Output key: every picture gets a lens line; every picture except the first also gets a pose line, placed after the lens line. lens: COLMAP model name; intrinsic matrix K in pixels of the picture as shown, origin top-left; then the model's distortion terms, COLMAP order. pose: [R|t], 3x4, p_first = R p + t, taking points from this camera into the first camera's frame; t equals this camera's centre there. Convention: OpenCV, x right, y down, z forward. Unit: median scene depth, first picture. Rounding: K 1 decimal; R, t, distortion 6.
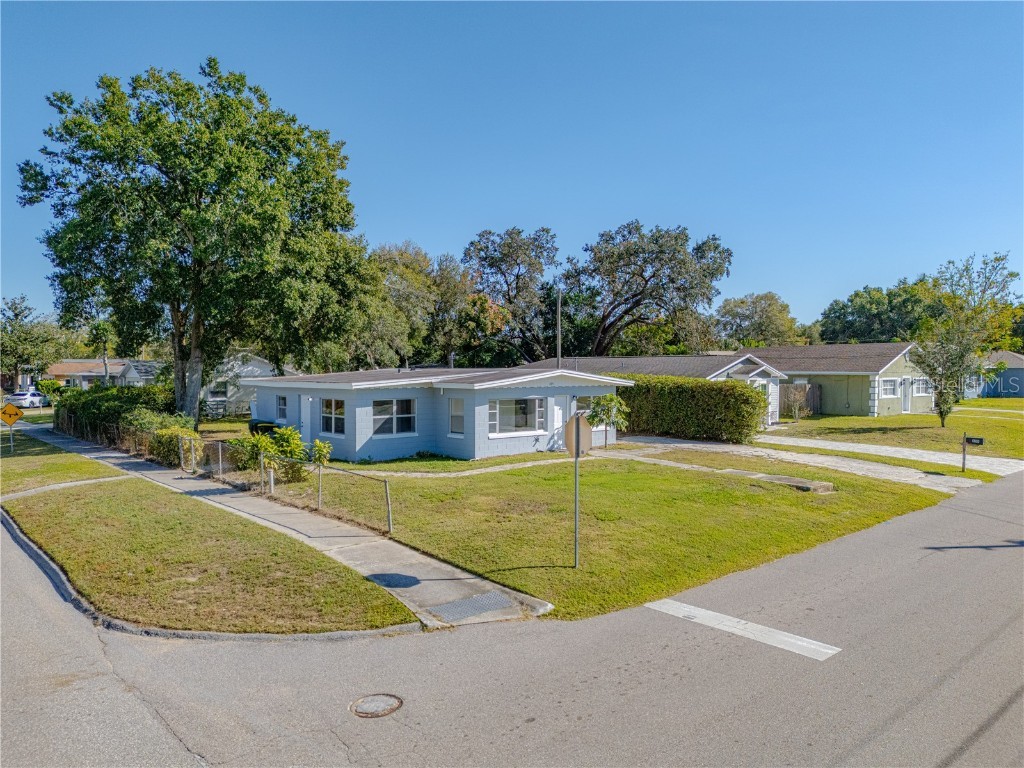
lens RADIAL K [[745.0, 0, 509.4], [0, 745.0, 385.3], [0, 0, 1]] dist [0.089463, -0.110810]
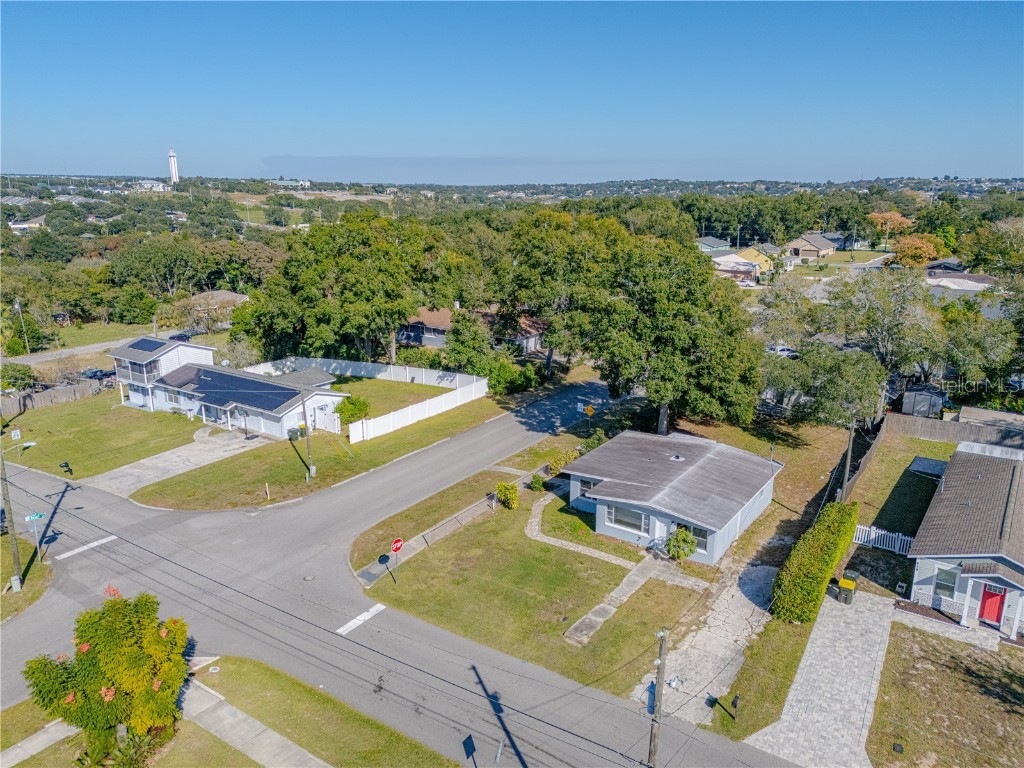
lens RADIAL K [[746.6, 0, 512.0], [0, 746.6, 384.0], [0, 0, 1]] dist [0.096459, -0.111039]
pose [[0.254306, 0.249778, -0.934312, 1.412496], [-0.027664, 0.967557, 0.251136, -0.652062], [0.966728, -0.038019, 0.252966, 0.357611]]
